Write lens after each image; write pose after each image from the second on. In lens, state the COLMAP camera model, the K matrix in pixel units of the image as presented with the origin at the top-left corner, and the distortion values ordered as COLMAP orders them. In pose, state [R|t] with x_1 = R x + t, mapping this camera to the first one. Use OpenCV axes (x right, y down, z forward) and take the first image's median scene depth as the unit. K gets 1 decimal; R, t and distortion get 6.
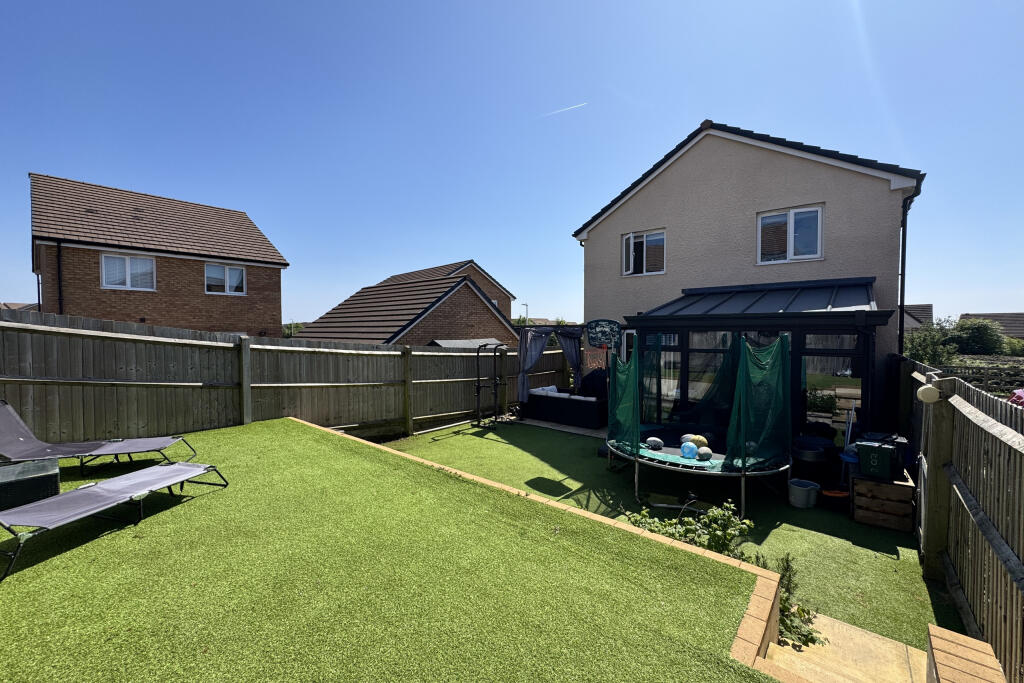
lens RADIAL K [[410.2, 0, 510.7], [0, 410.2, 337.9], [0, 0, 1]] dist [0.001354, 0.000233]
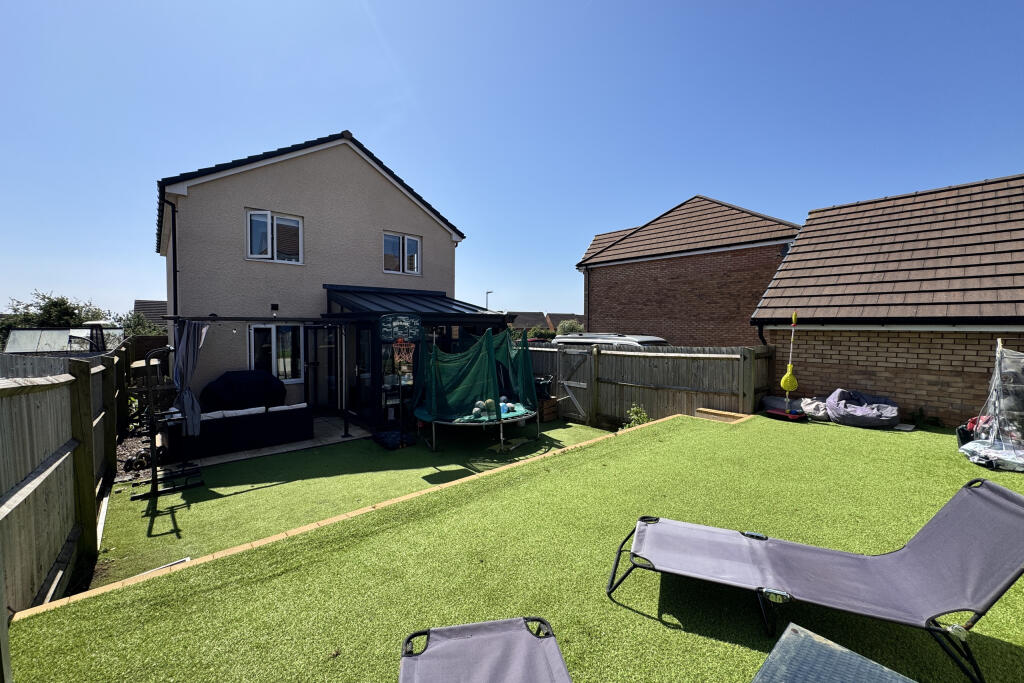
lens RADIAL K [[410.2, 0, 510.7], [0, 410.2, 337.9], [0, 0, 1]] dist [0.001354, 0.000233]
pose [[0.148025, -0.026954, 0.988616, -0.627366], [0.017138, 0.999548, 0.024686, -0.004715], [-0.988835, 0.013289, 0.148420, 0.485472]]
